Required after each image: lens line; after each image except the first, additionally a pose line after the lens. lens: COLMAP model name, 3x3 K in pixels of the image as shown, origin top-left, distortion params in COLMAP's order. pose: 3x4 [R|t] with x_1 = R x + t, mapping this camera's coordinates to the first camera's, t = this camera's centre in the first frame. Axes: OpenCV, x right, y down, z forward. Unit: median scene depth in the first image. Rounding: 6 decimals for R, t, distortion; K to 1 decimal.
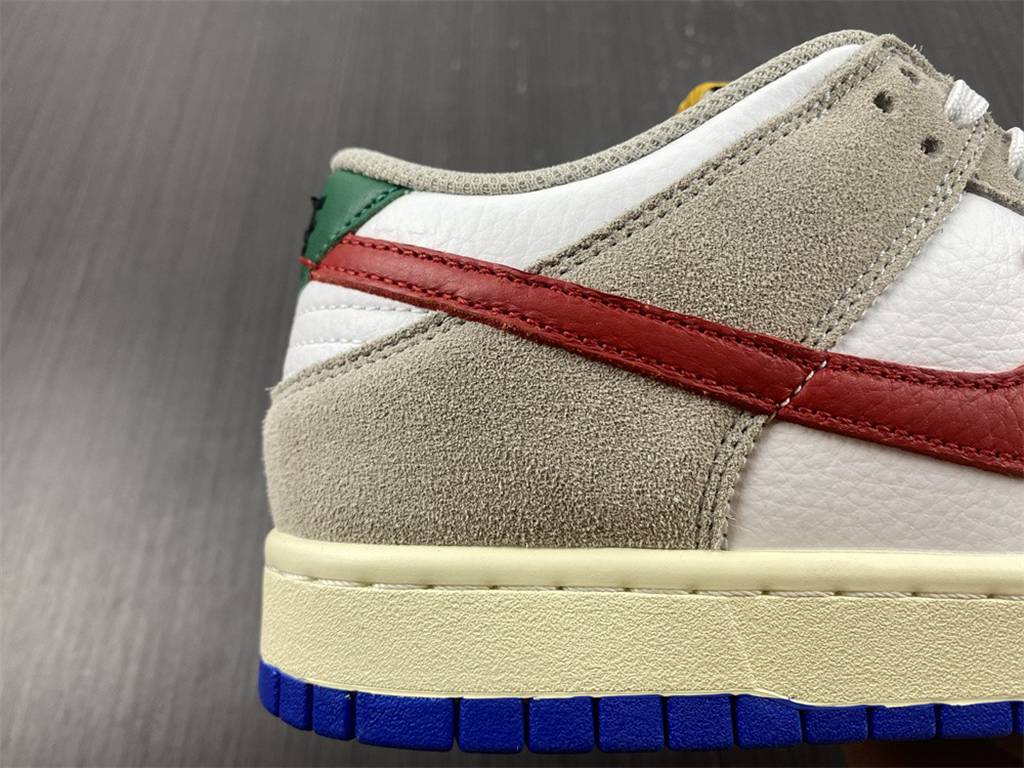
lens RADIAL K [[753.2, 0, 508.2], [0, 753.2, 381.7], [0, 0, 1]] dist [0.004122, -0.017362]
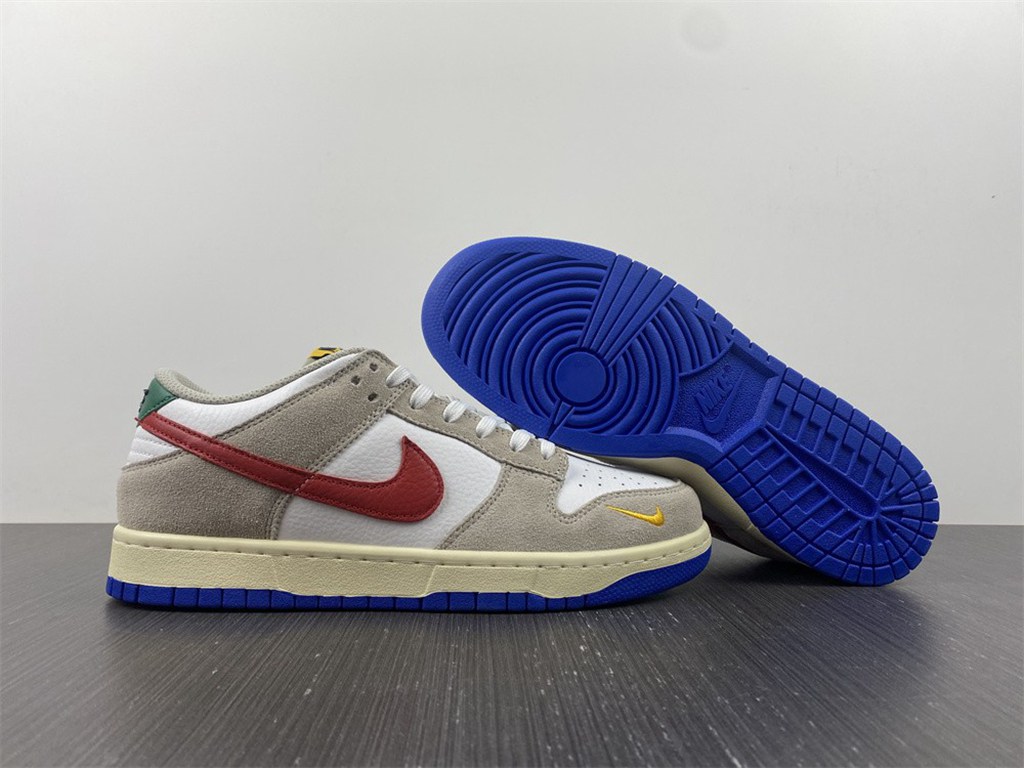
lens RADIAL K [[753.2, 0, 515.0], [0, 753.2, 382.0], [0, 0, 1]] dist [0.004122, -0.017362]
pose [[0.994602, 0.064600, 0.081202, 0.911261], [-0.064090, 0.997905, -0.008872, -0.402208], [-0.081605, 0.003620, 0.996658, -1.901447]]
